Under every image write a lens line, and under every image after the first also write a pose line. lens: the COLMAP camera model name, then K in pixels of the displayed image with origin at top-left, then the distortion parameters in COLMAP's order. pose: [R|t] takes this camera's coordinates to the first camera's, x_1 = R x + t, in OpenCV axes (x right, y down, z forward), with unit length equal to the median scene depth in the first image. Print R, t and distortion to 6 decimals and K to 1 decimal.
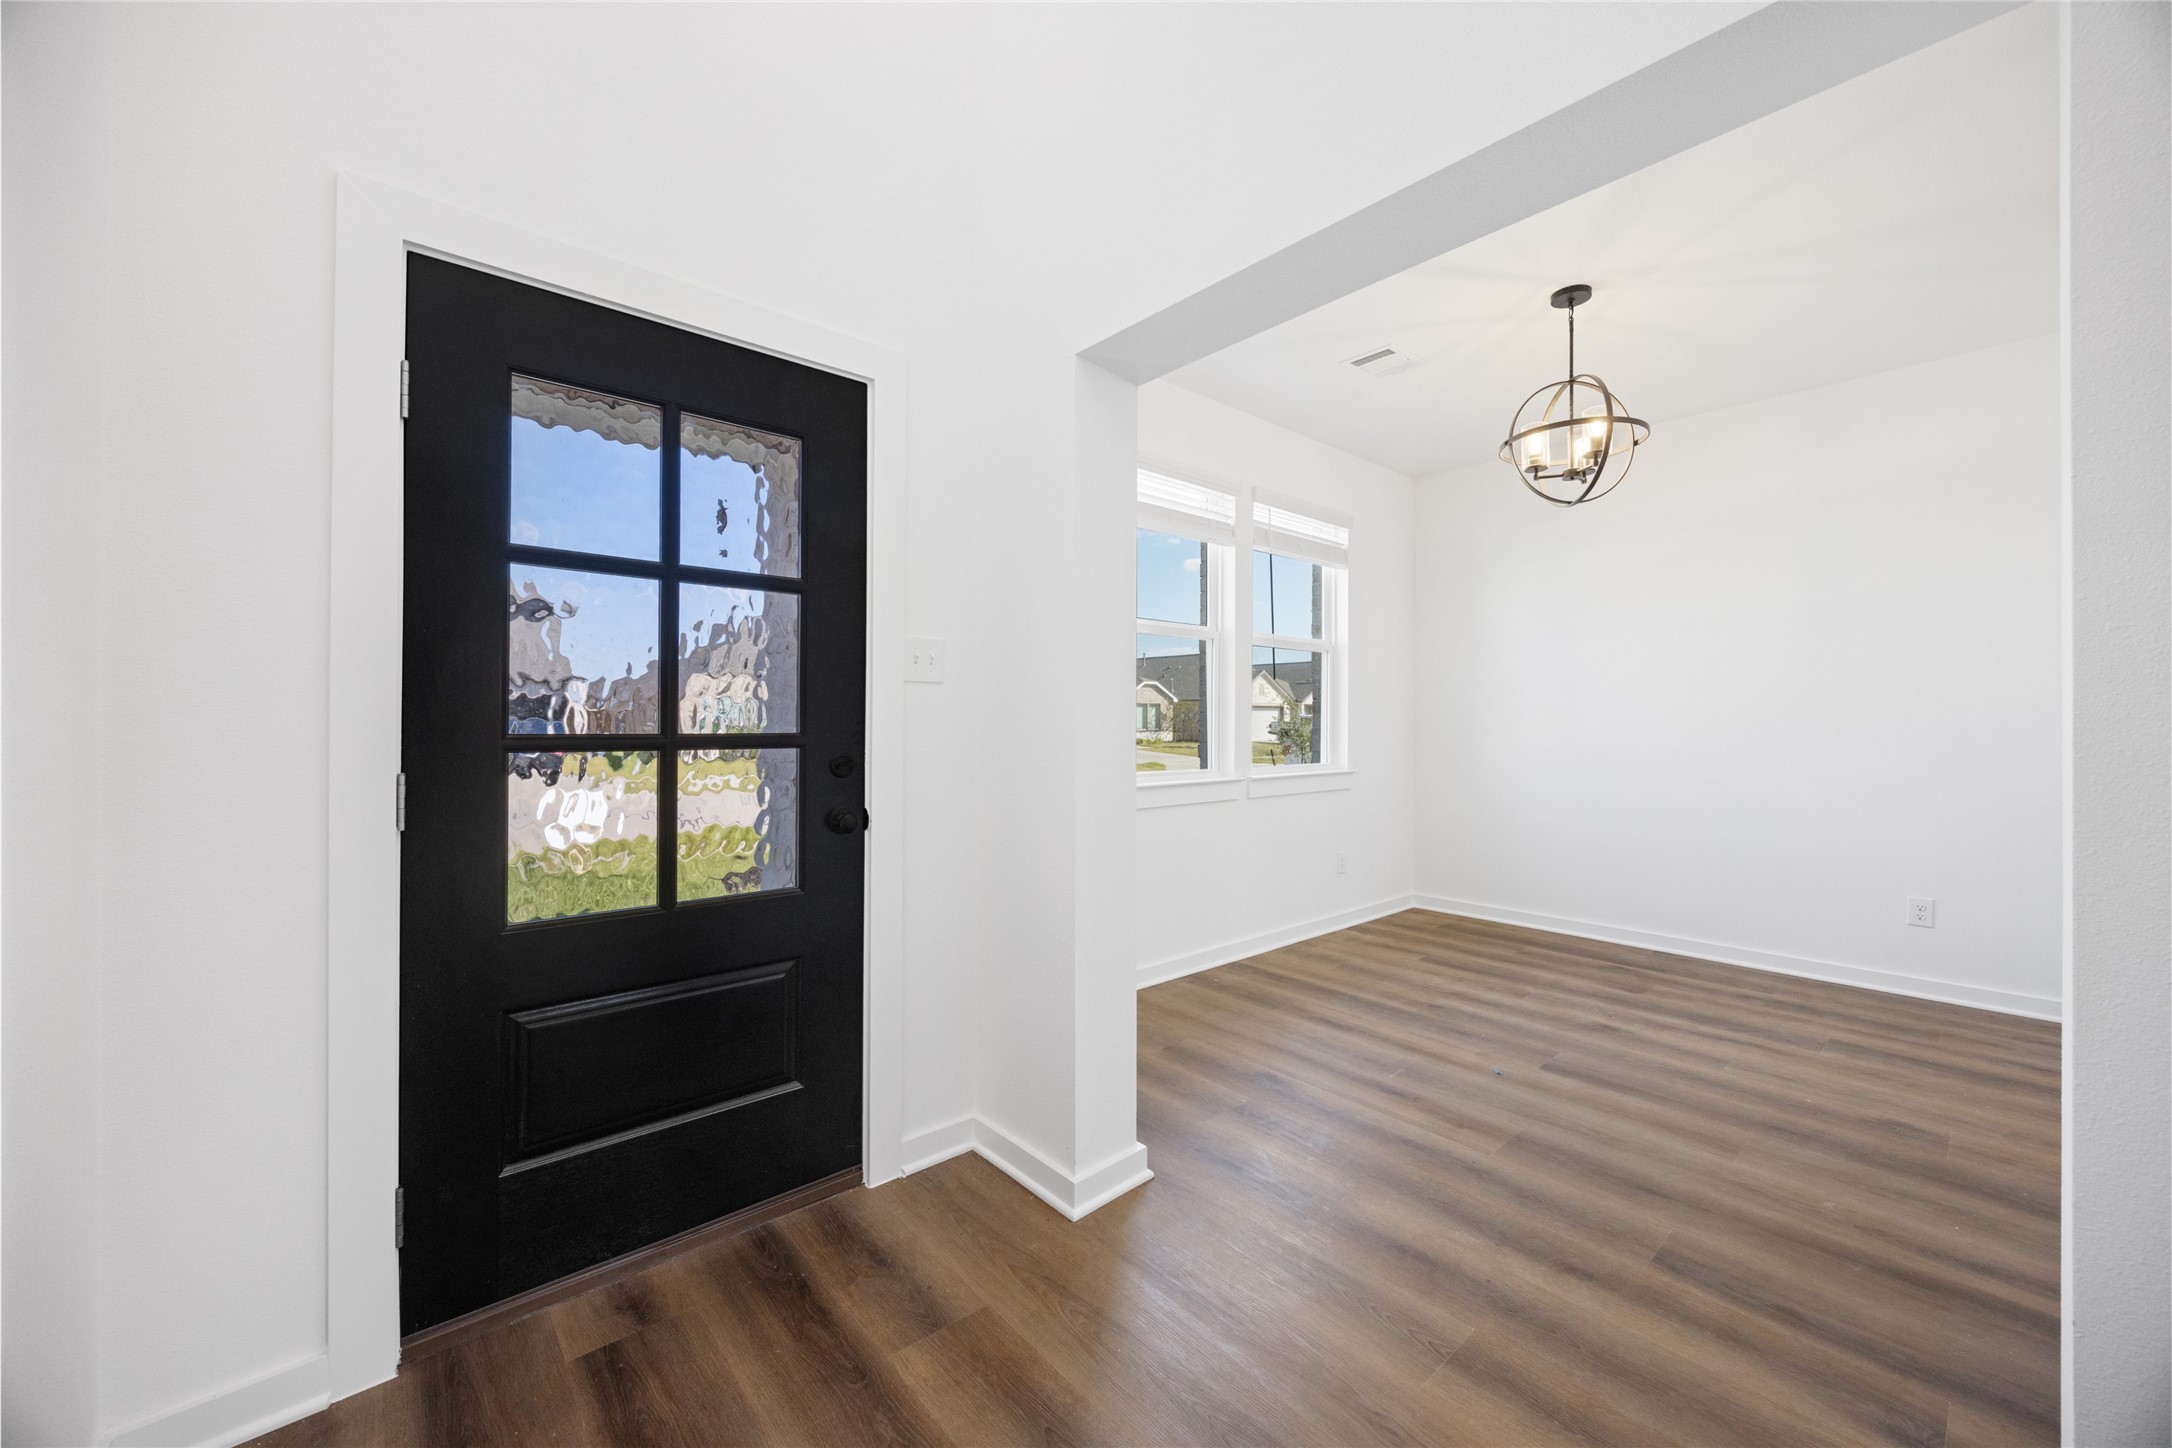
lens RADIAL K [[817.2, 0, 1091.0], [0, 817.2, 717.9], [0, 0, 1]] dist [-0.001341, -0.000456]
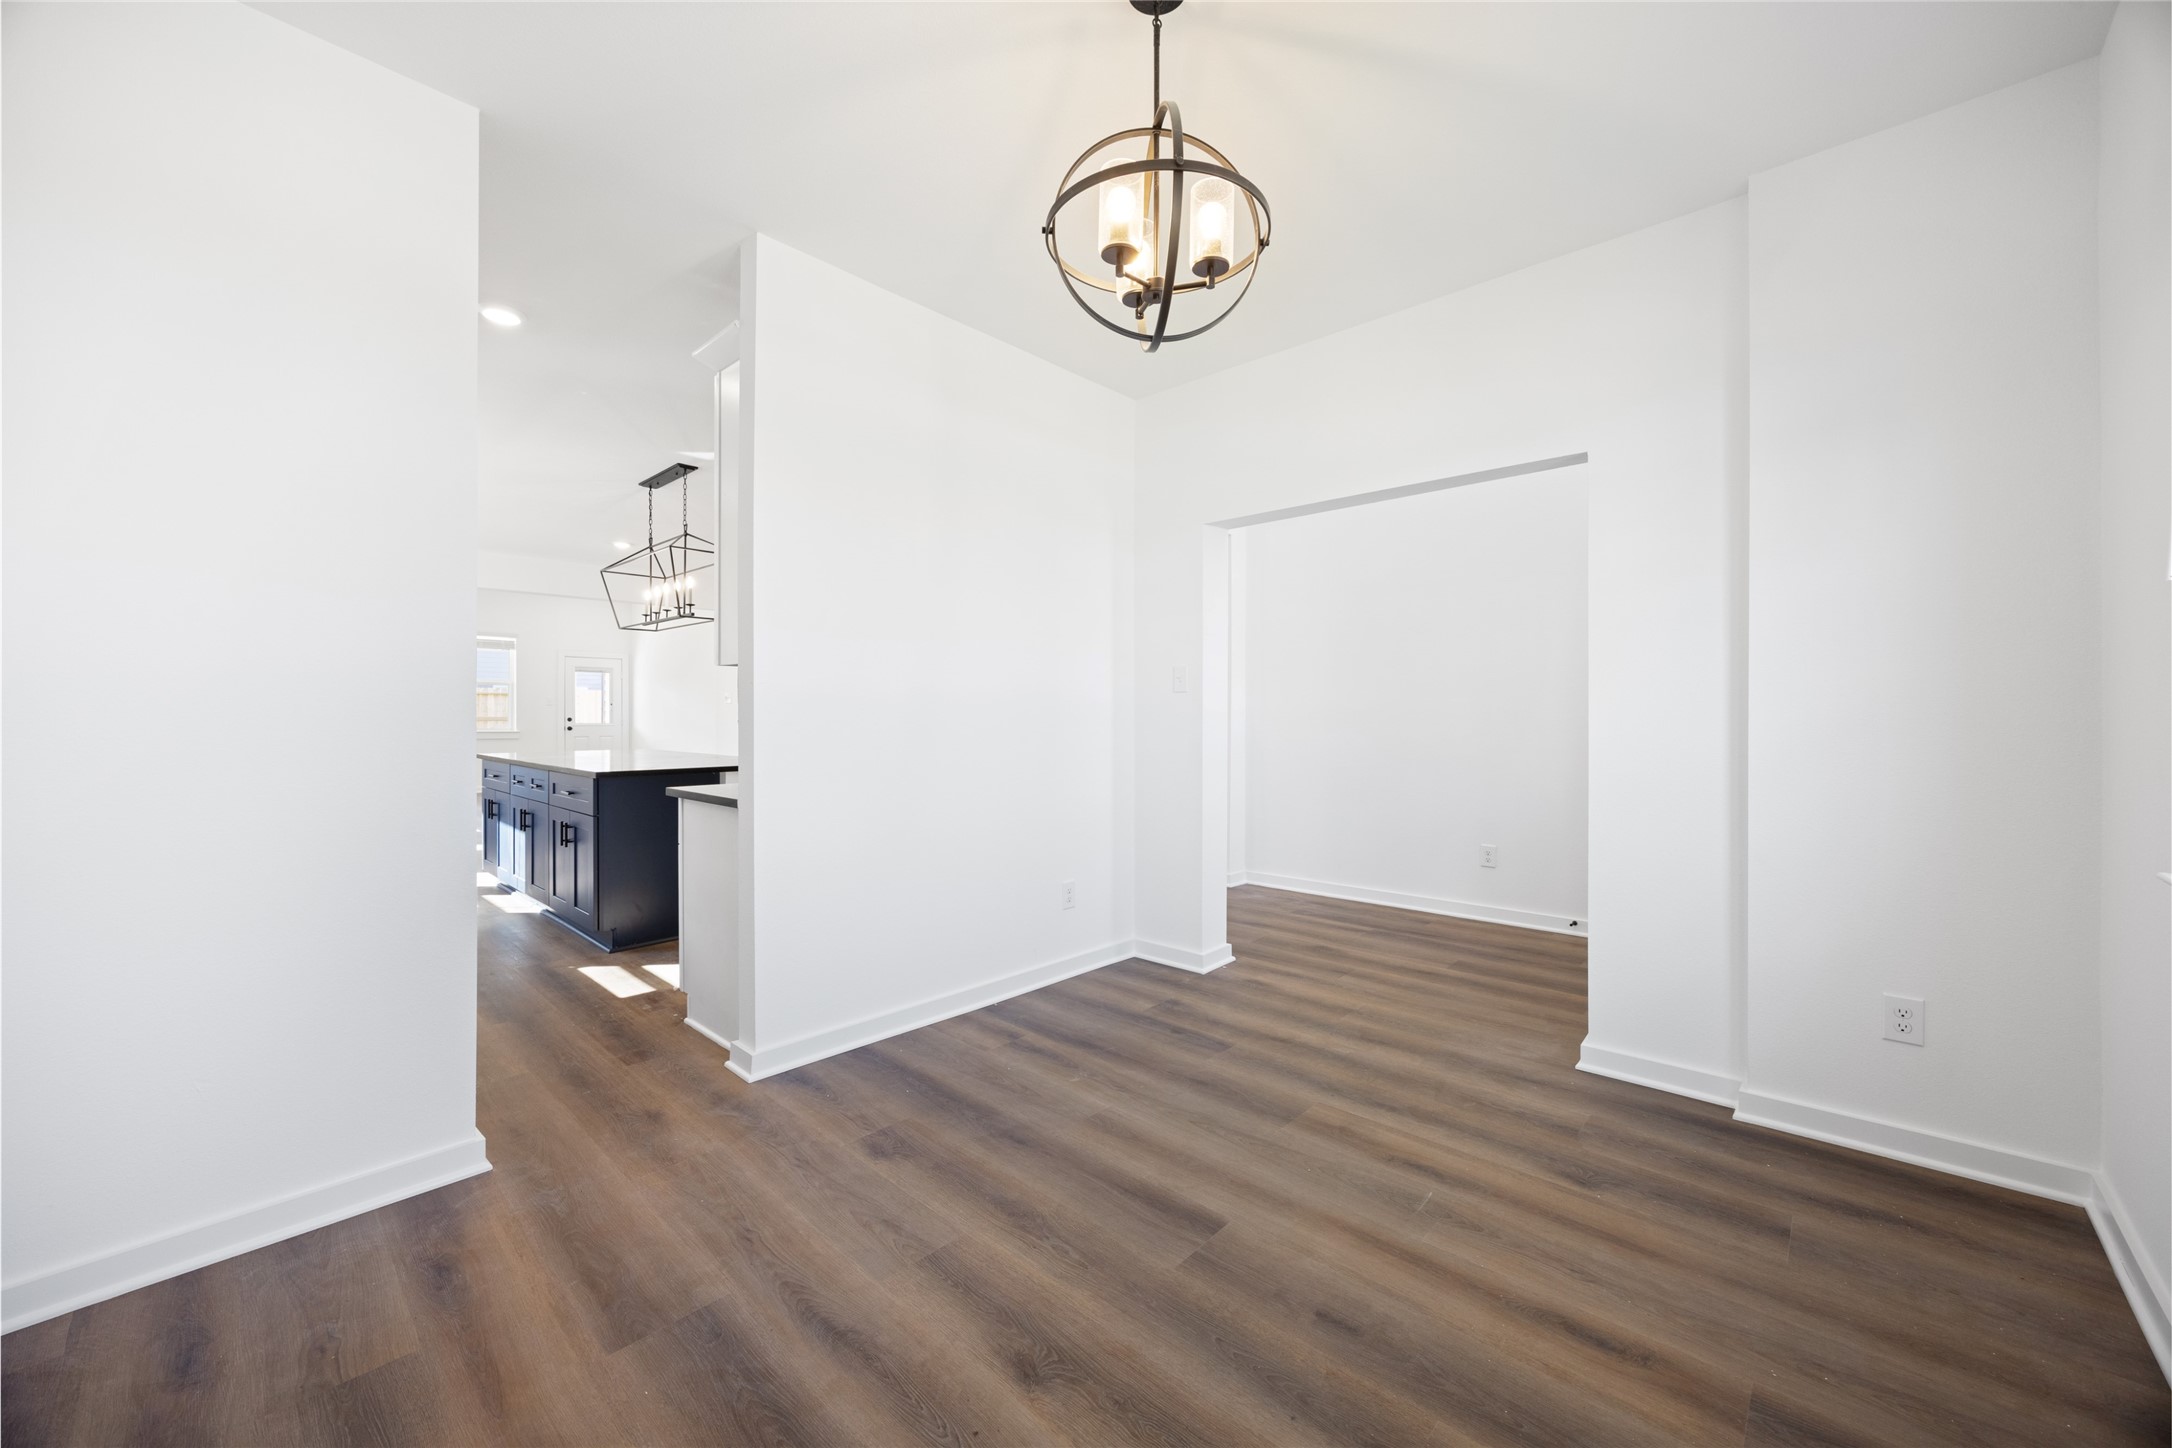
lens RADIAL K [[817.2, 0, 1088.2], [0, 817.2, 726.1], [0, 0, 1]] dist [-0.001341, -0.000456]
pose [[-0.994657, 0.002290, -0.103208, 0.766365], [0.001420, 0.999963, 0.008506, 0.010401], [0.103223, 0.008314, -0.994623, 1.736329]]
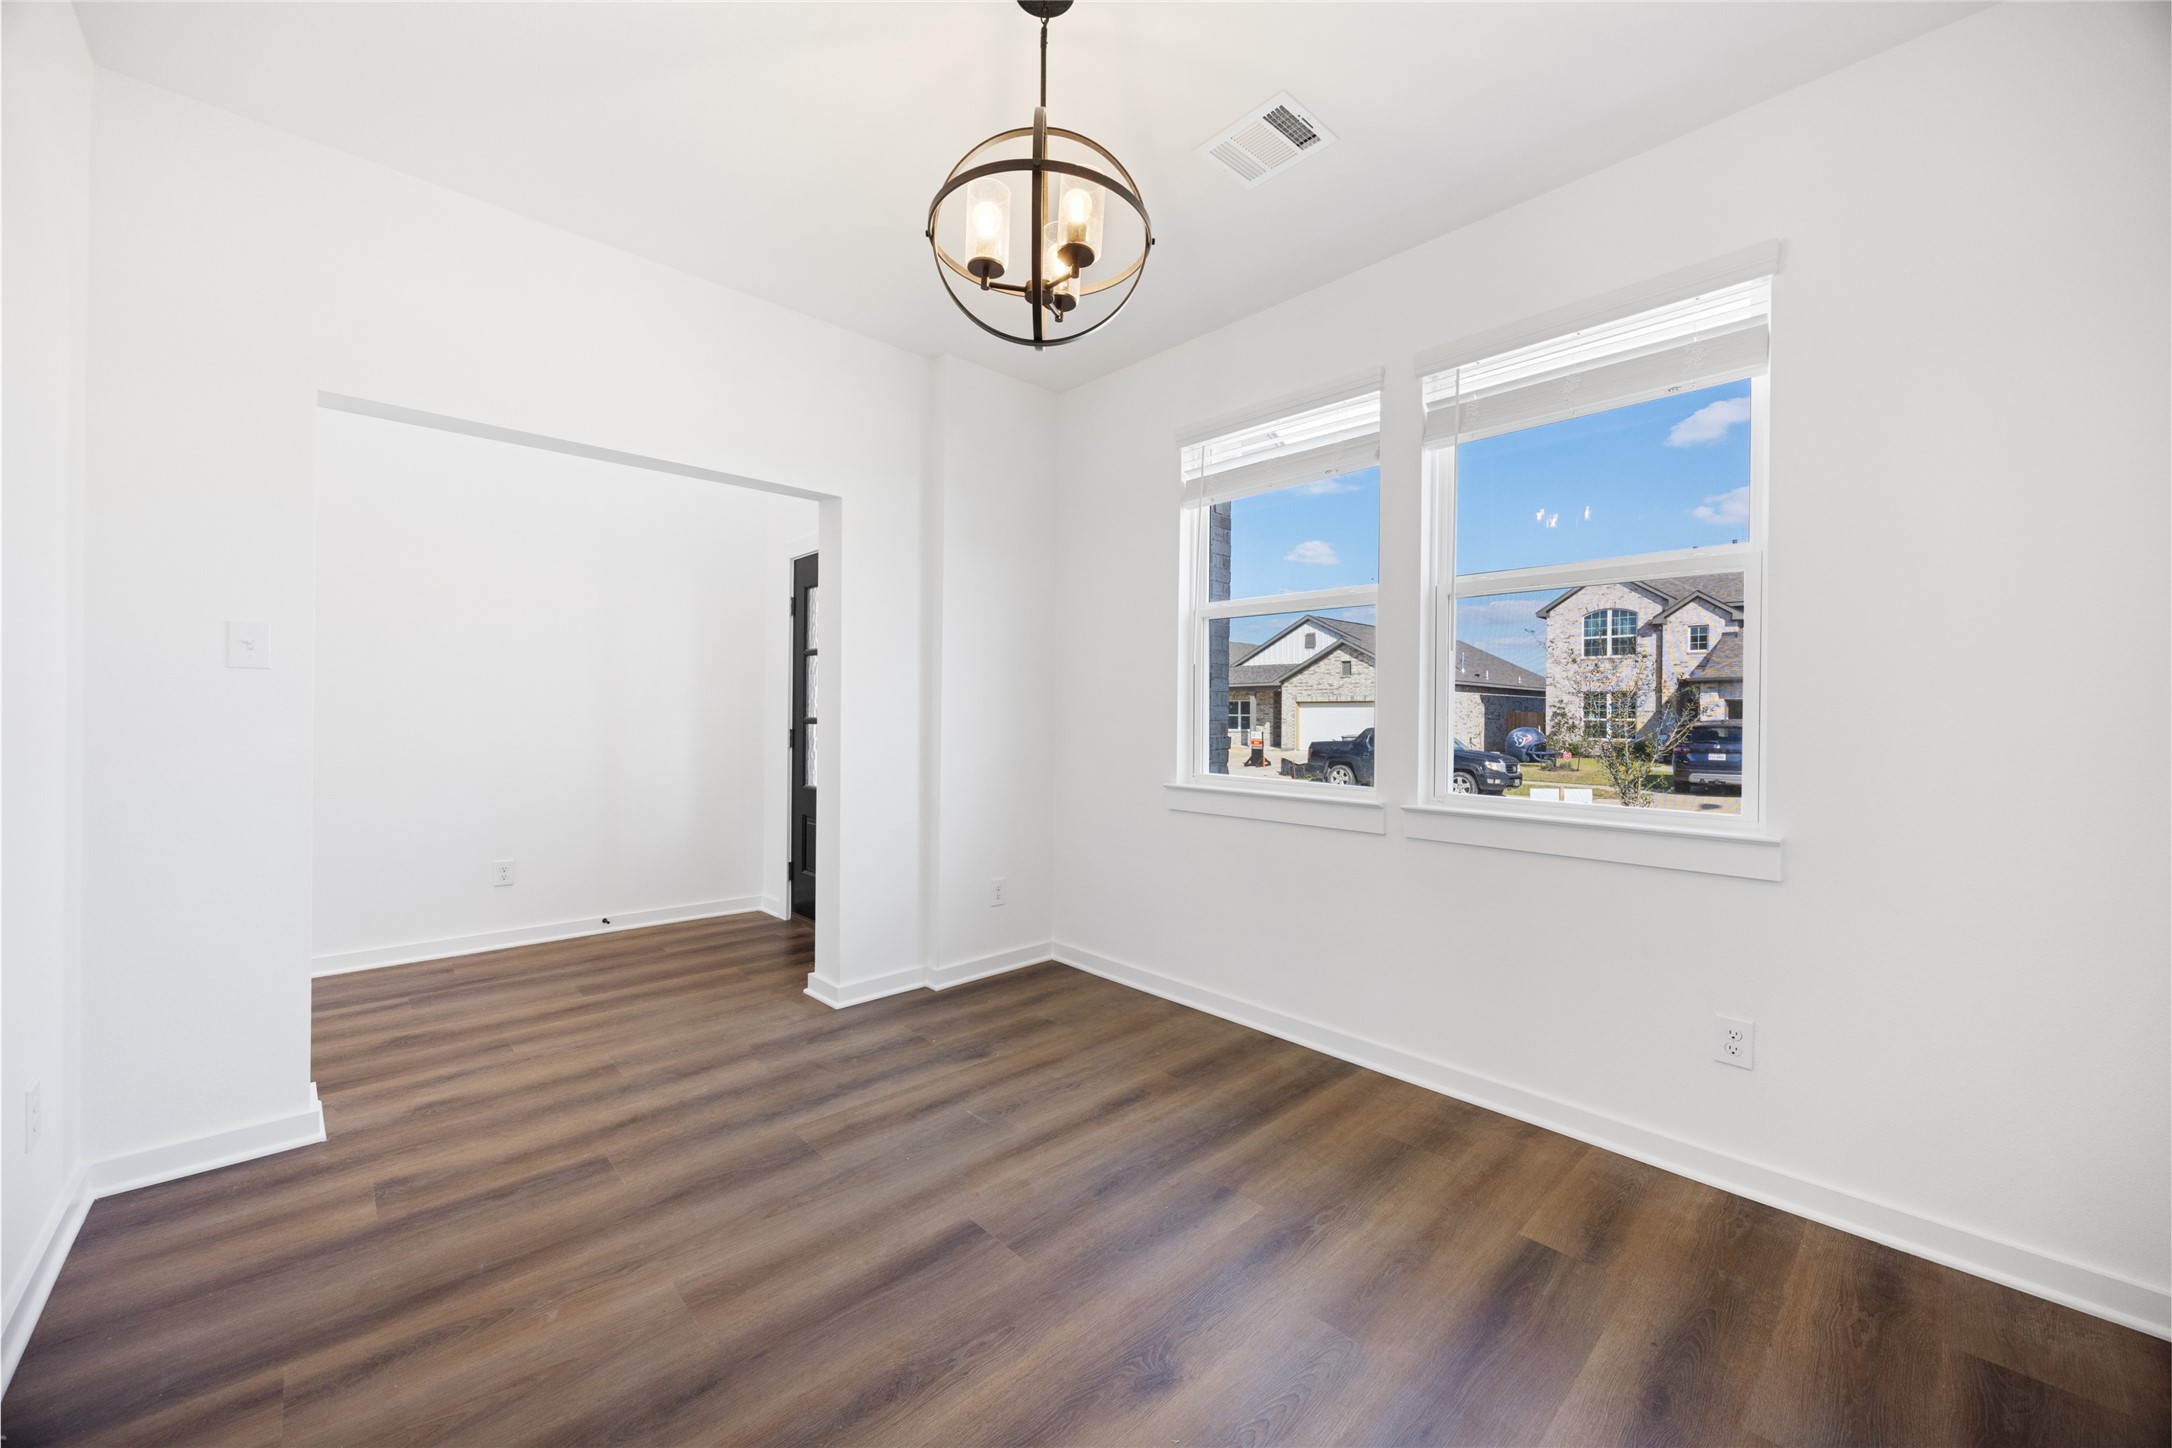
lens RADIAL K [[817.2, 0, 1090.0], [0, 817.2, 714.0], [0, 0, 1]] dist [-0.001341, -0.000456]
pose [[0.041501, -0.004389, -0.999129, 1.296341], [-0.007941, 0.999957, -0.004723, 0.007200], [0.999107, 0.008131, 0.041464, 1.117138]]
